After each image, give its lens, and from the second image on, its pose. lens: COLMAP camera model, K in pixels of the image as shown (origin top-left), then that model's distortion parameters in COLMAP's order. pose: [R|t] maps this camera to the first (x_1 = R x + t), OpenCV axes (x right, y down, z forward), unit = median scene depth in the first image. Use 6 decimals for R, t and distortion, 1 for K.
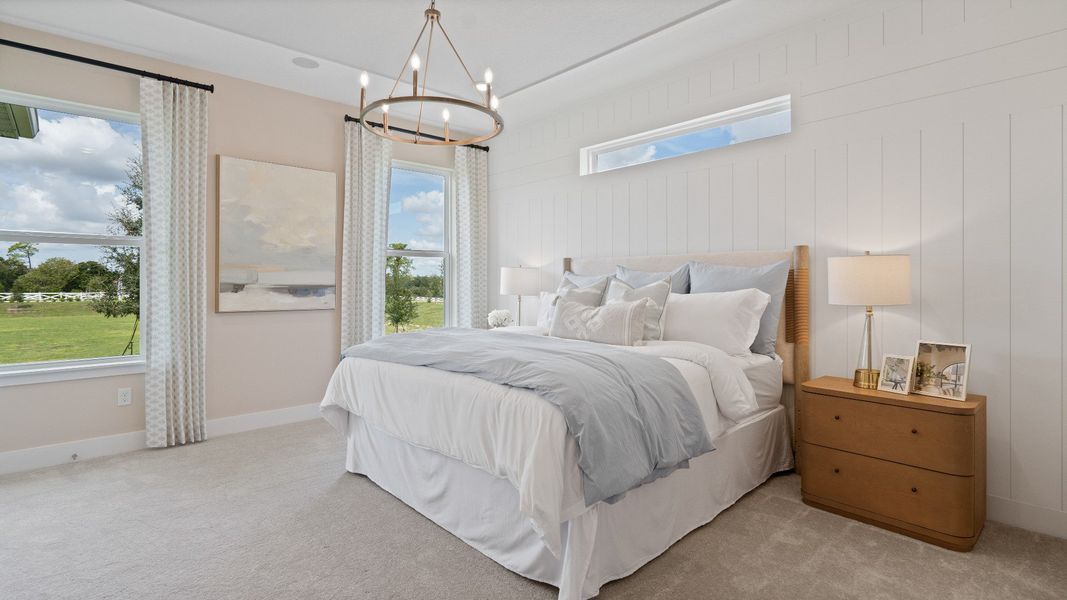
lens RADIAL K [[508.9, 0, 485.7], [0, 508.9, 288.1], [0, 0, 1]] dist [0.000475, 0.000155]
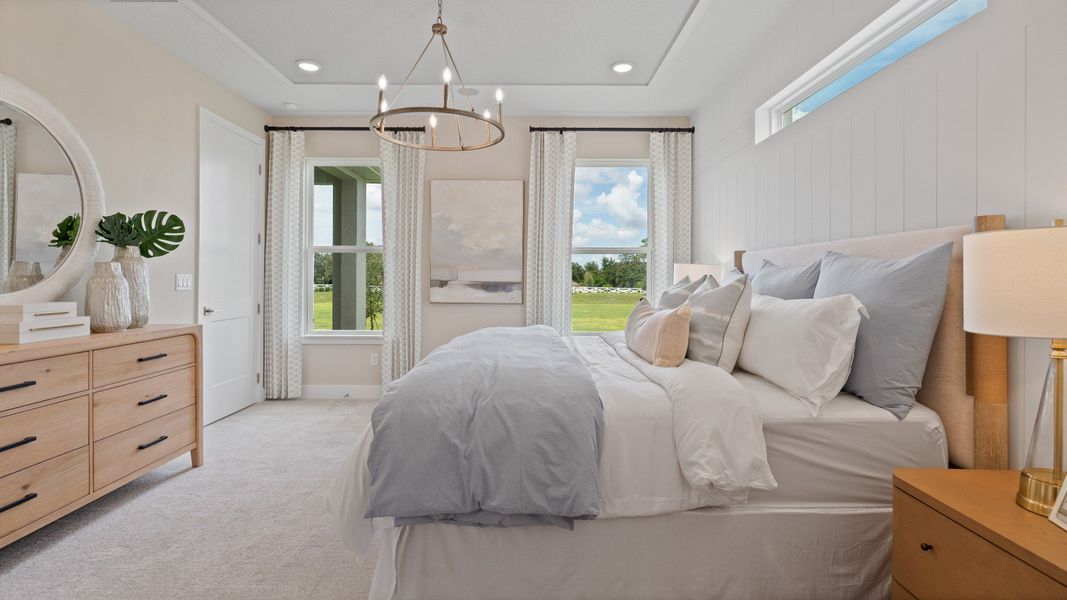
lens RADIAL K [[492.4, 0, 517.3], [0, 492.4, 278.4], [0, 0, 1]] dist [-0.004276, 0.000213]
pose [[0.748057, 0.004318, -0.663621, 0.424690], [-0.013591, 0.999869, -0.008814, -0.004981], [0.663496, 0.015613, 0.748017, 0.207075]]
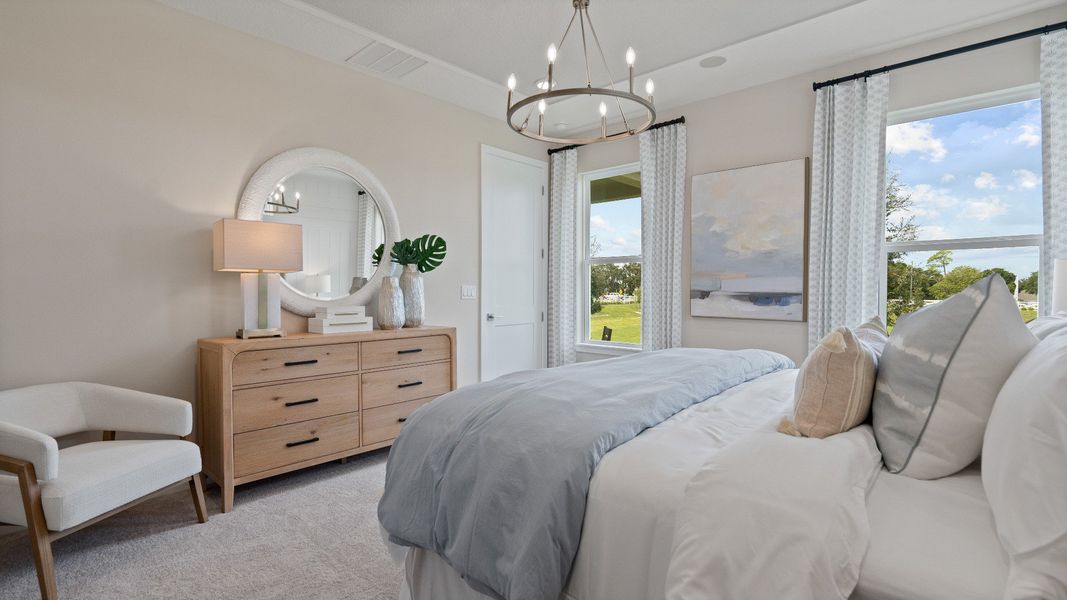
lens RADIAL K [[494.7, 0, 530.5], [0, 494.7, 299.2], [0, 0, 1]] dist [-0.003669, 0.000038]
pose [[0.118214, 0.020541, -0.992776, 0.479111], [-0.014291, 0.999718, 0.018983, -0.005167], [0.992885, 0.011944, 0.118474, 0.484438]]
